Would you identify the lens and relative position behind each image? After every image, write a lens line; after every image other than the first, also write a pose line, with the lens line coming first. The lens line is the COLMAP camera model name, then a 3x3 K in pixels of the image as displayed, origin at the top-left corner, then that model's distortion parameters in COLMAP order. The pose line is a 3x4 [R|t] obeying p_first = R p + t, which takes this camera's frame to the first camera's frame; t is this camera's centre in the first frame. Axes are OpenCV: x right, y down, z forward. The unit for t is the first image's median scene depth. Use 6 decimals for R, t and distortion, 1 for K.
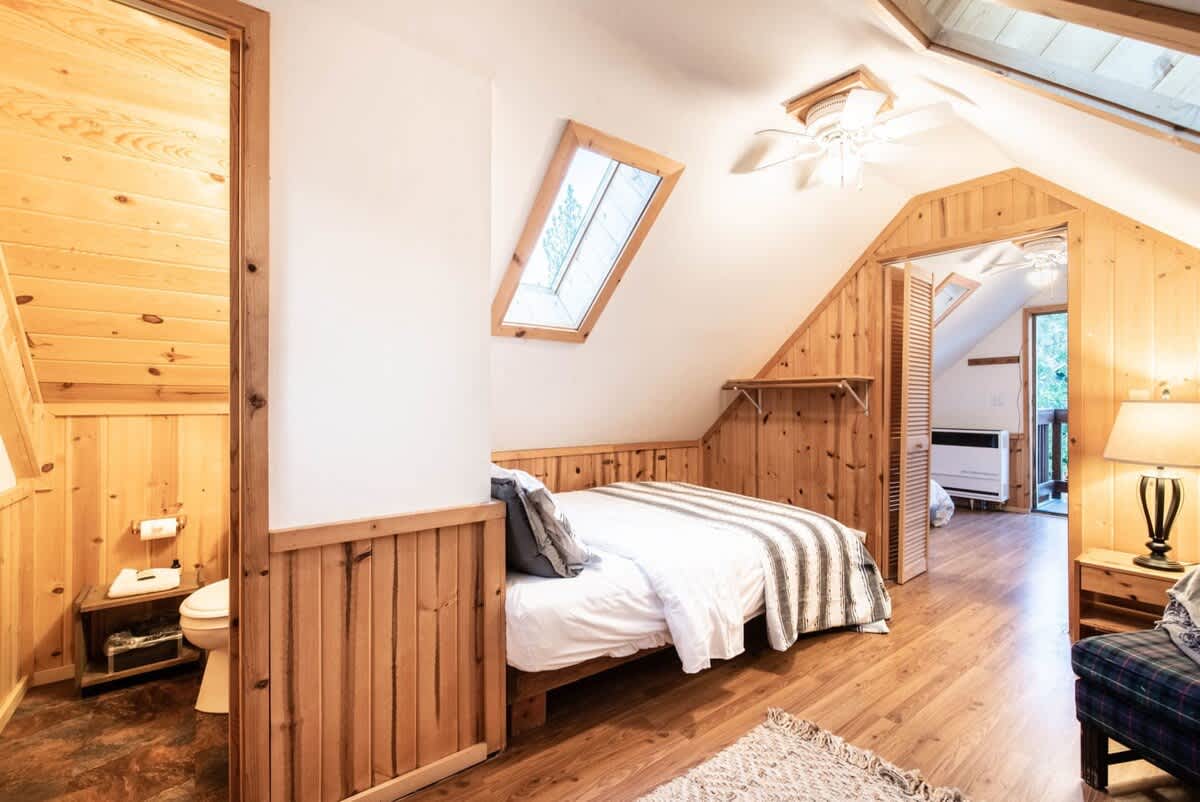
lens RADIAL K [[527.1, 0, 600.0], [0, 527.1, 401.0], [0, 0, 1]] dist [0.000226, 0.000152]
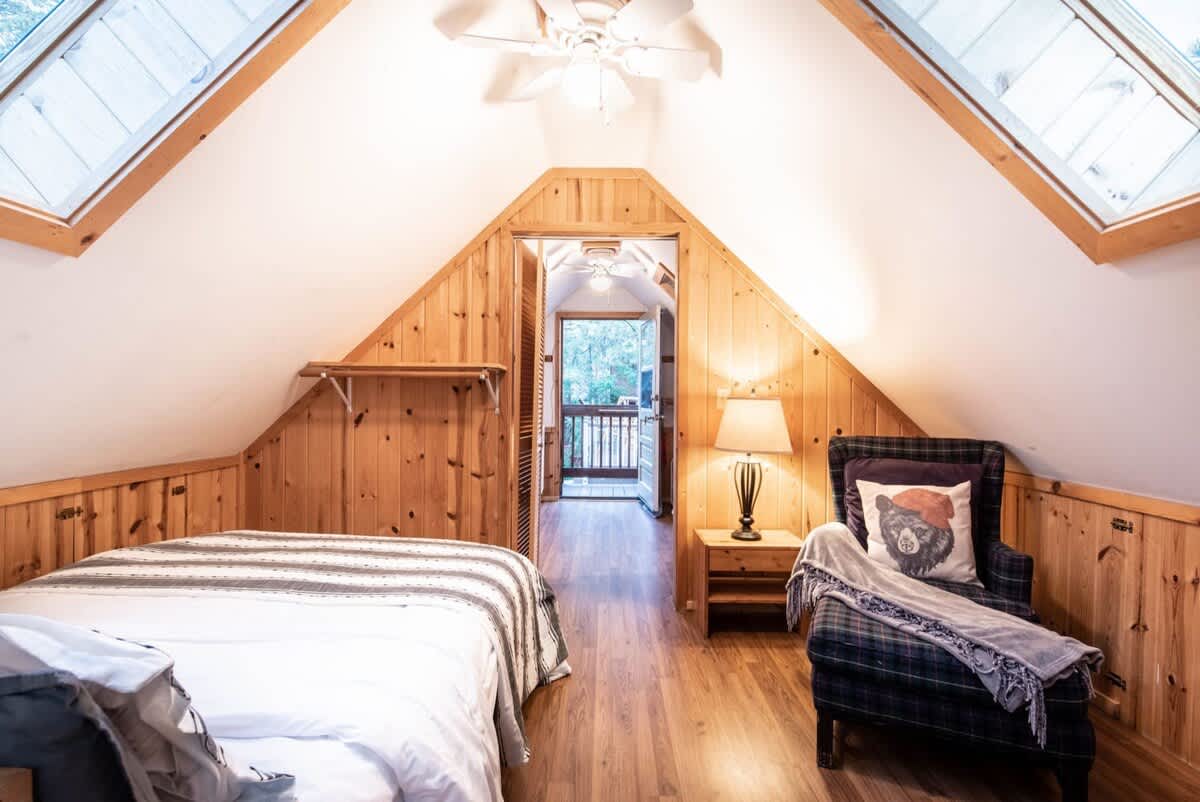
lens RADIAL K [[577.6, 0, 600.0], [0, 577.6, 401.0], [0, 0, 1]] dist [-0.001756, -0.001172]
pose [[0.618823, 0.002992, 0.785525, -0.110098], [-0.011078, 0.999927, 0.004919, 0.001636], [-0.785452, -0.011746, 0.618811, 0.293788]]
